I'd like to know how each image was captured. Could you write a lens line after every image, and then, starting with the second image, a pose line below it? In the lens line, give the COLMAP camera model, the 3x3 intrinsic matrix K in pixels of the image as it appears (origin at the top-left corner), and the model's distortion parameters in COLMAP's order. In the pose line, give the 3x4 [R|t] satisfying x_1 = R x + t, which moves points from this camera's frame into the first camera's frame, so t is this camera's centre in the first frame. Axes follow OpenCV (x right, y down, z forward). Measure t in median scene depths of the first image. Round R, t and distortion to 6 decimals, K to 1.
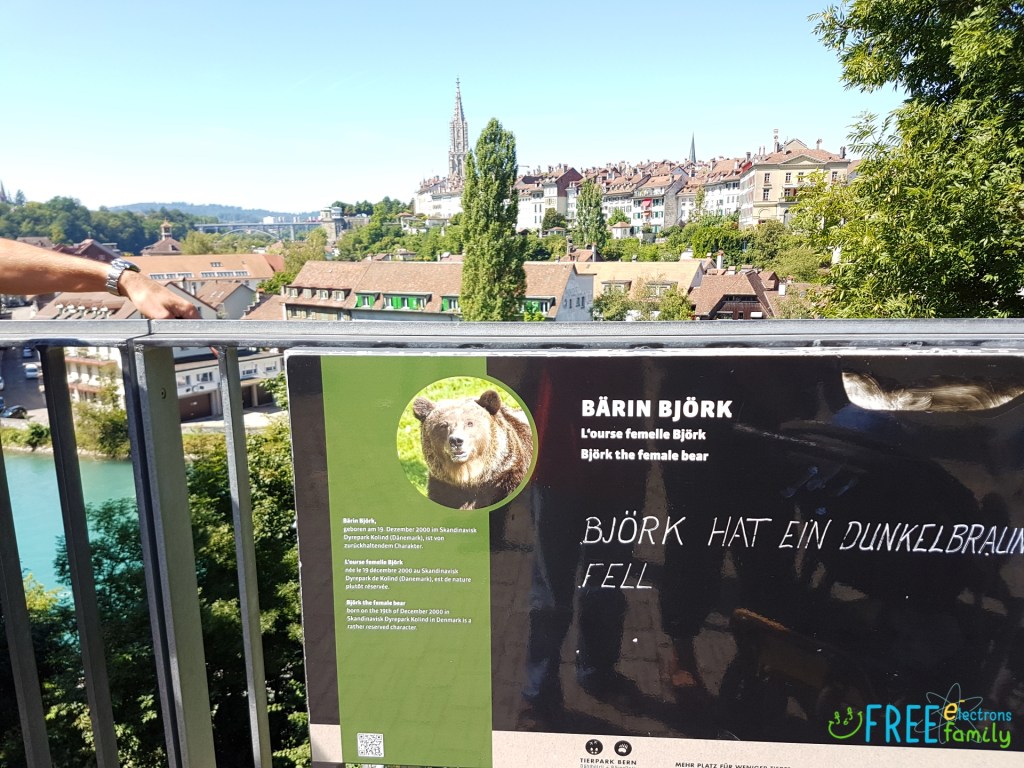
lens RADIAL K [[698.6, 0, 514.3], [0, 698.6, 409.1], [0, 0, 1]] dist [0.159066, -0.205581]
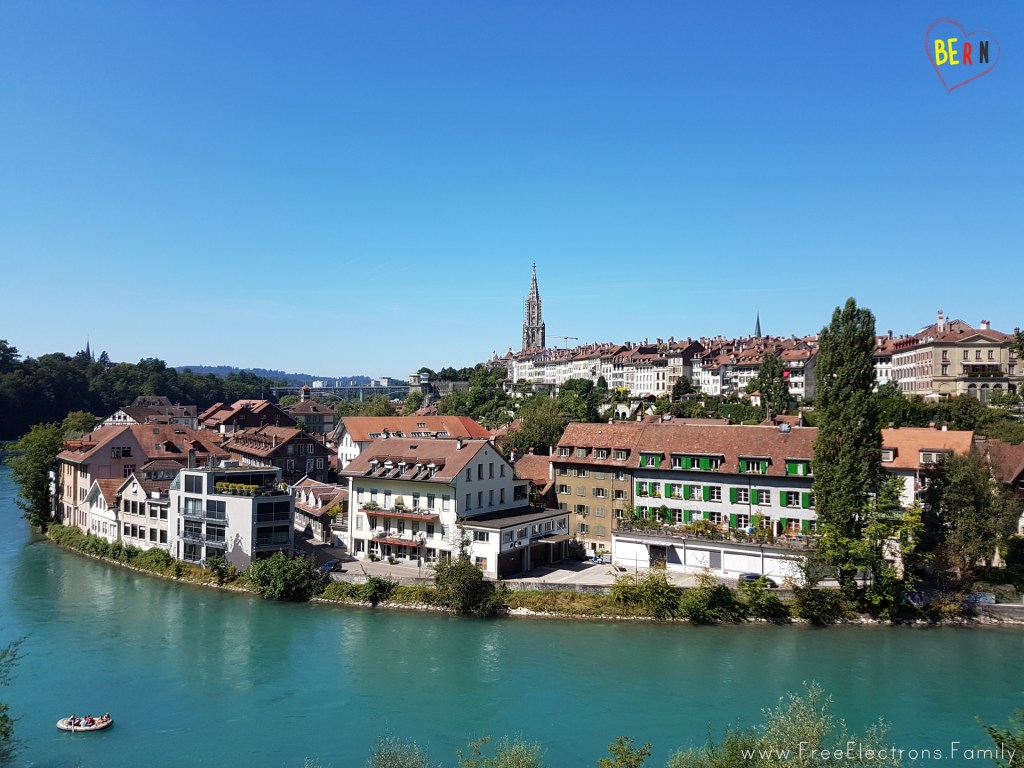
lens RADIAL K [[698.6, 0, 514.3], [0, 698.6, 409.1], [0, 0, 1]] dist [0.159066, -0.205581]
pose [[0.999719, 0.019336, -0.013725, -0.191620], [-0.021940, 0.973848, -0.226139, 0.004343], [0.008994, 0.226377, 0.973998, -0.007250]]
